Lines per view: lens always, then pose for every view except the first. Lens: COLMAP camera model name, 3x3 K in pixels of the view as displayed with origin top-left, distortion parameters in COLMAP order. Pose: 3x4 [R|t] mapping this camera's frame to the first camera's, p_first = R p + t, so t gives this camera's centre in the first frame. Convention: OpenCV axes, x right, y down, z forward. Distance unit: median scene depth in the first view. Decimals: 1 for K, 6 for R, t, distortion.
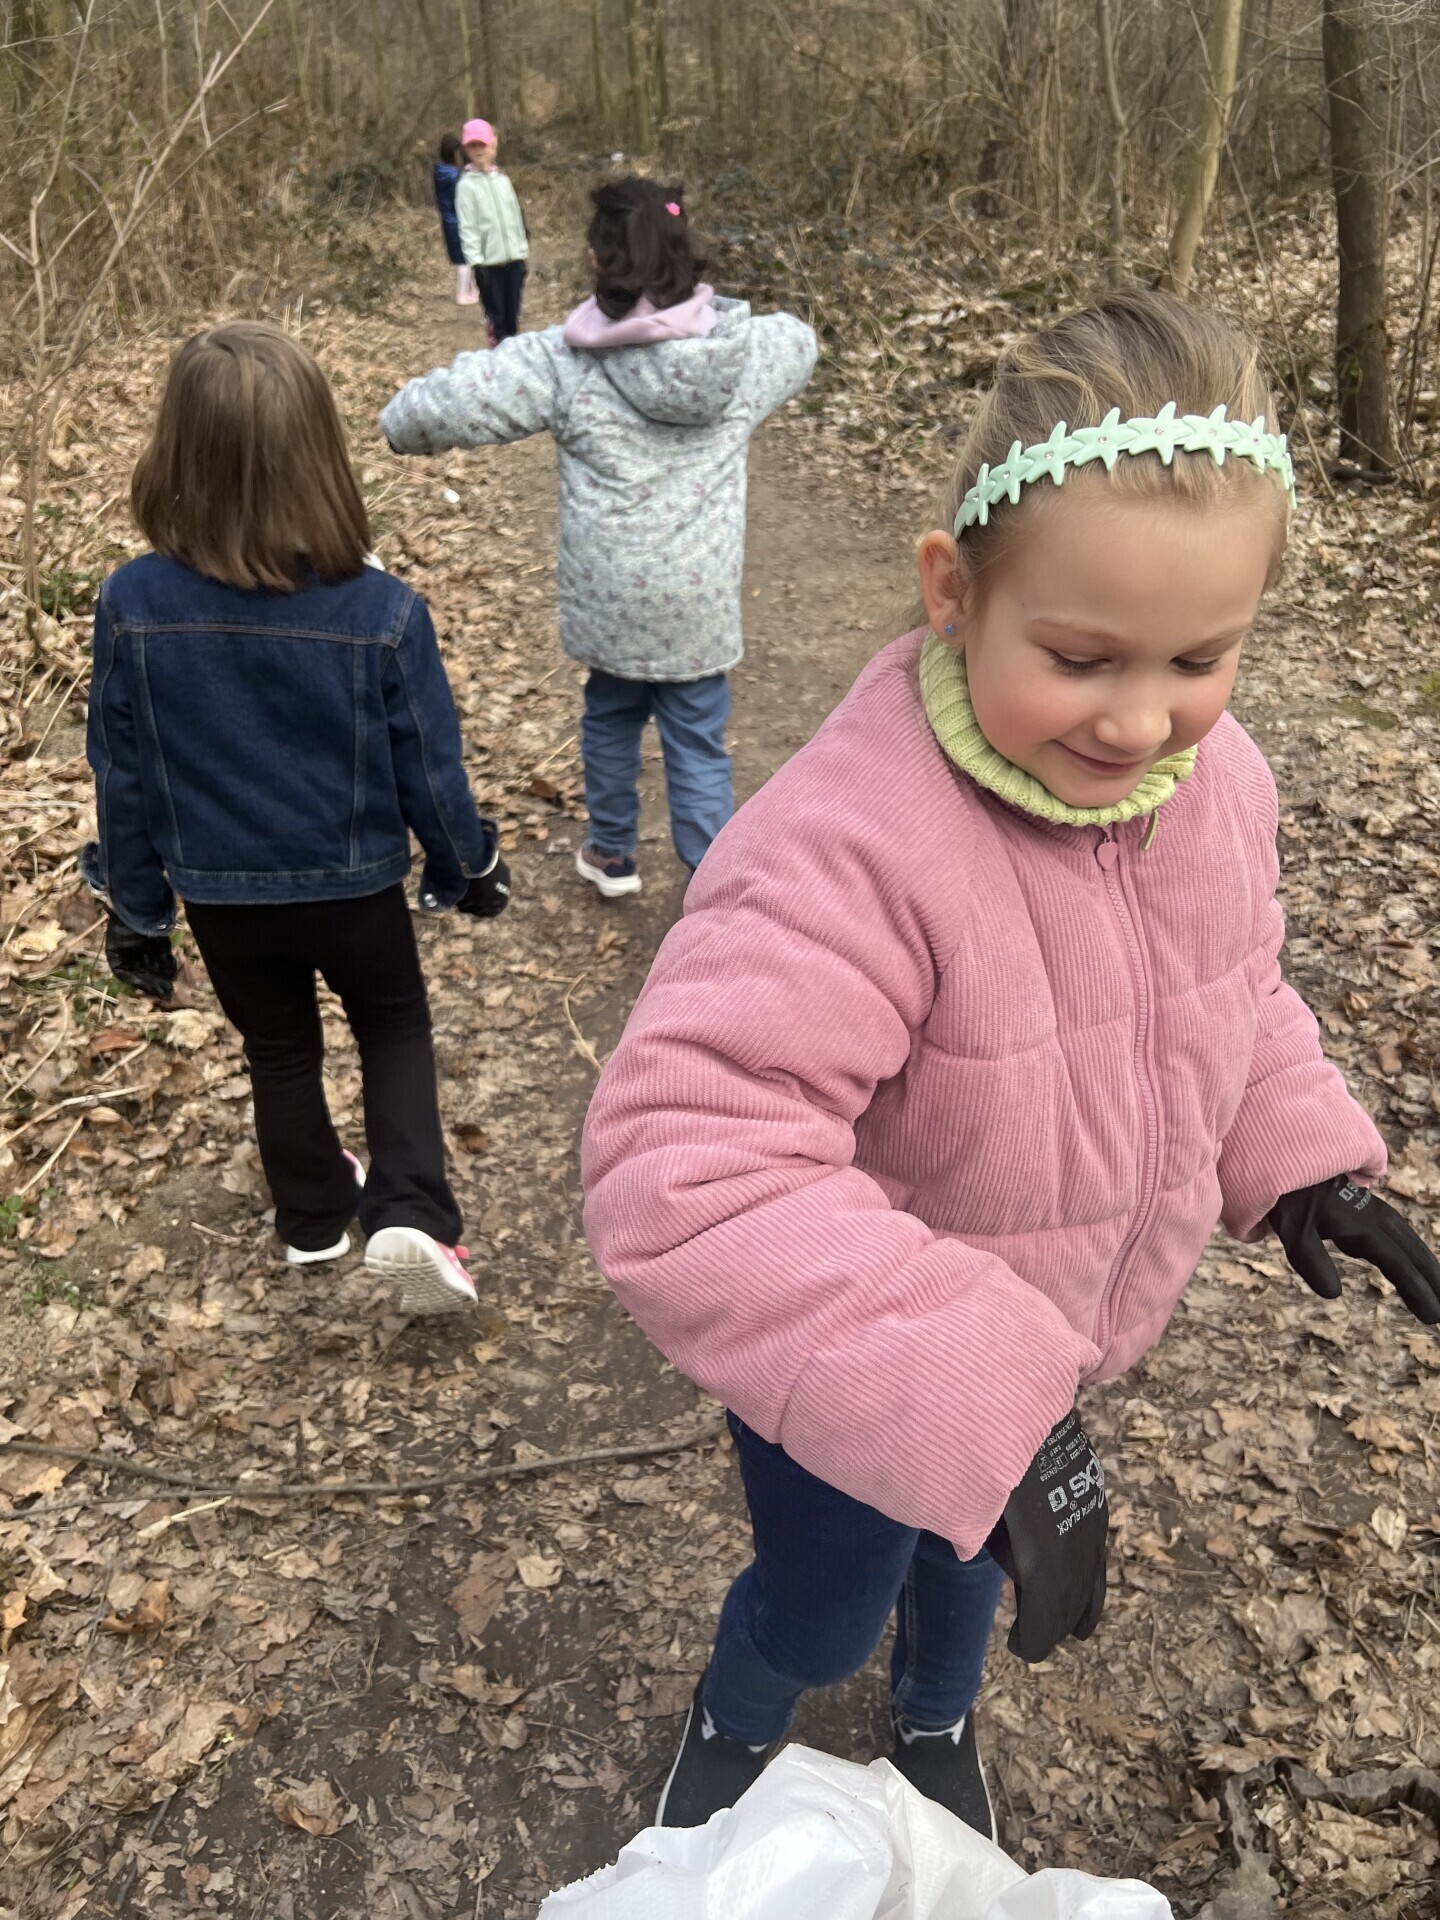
lens RADIAL K [[1469.9, 0, 720.0], [0, 1469.9, 960.0], [0, 0, 1]] dist [0.004193, 0.003484]
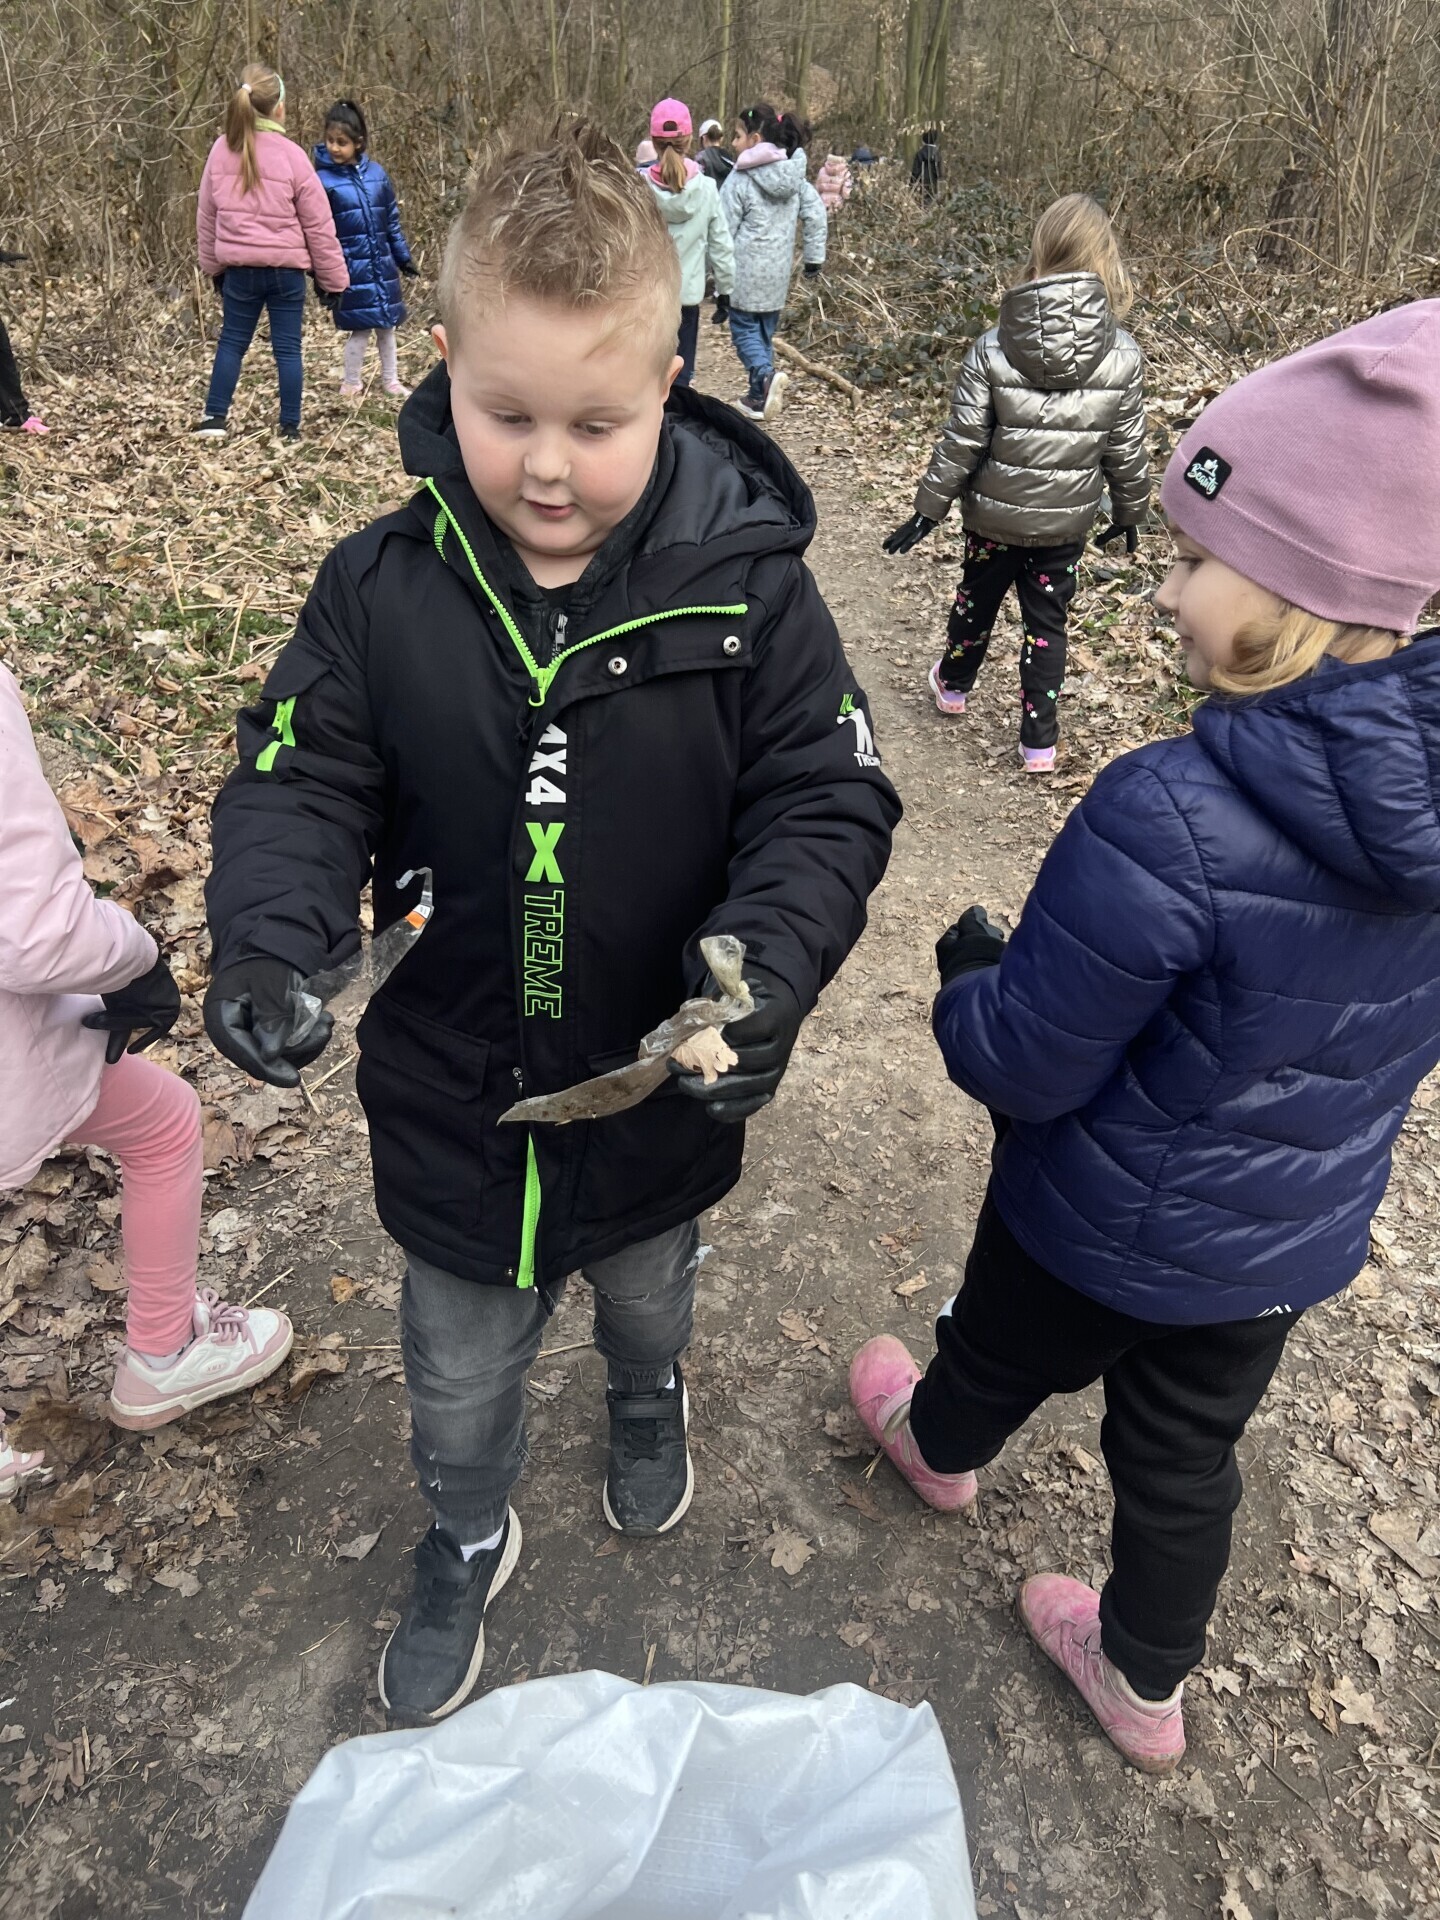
lens RADIAL K [[1460.9, 0, 720.0], [0, 1460.9, 960.0], [0, 0, 1]] dist [-0.000330, -0.004279]
pose [[0.983495, 0.131116, -0.124686, 0.061515], [-0.130676, 0.991356, 0.011735, -0.175913], [0.125147, 0.004752, 0.992127, 0.310005]]
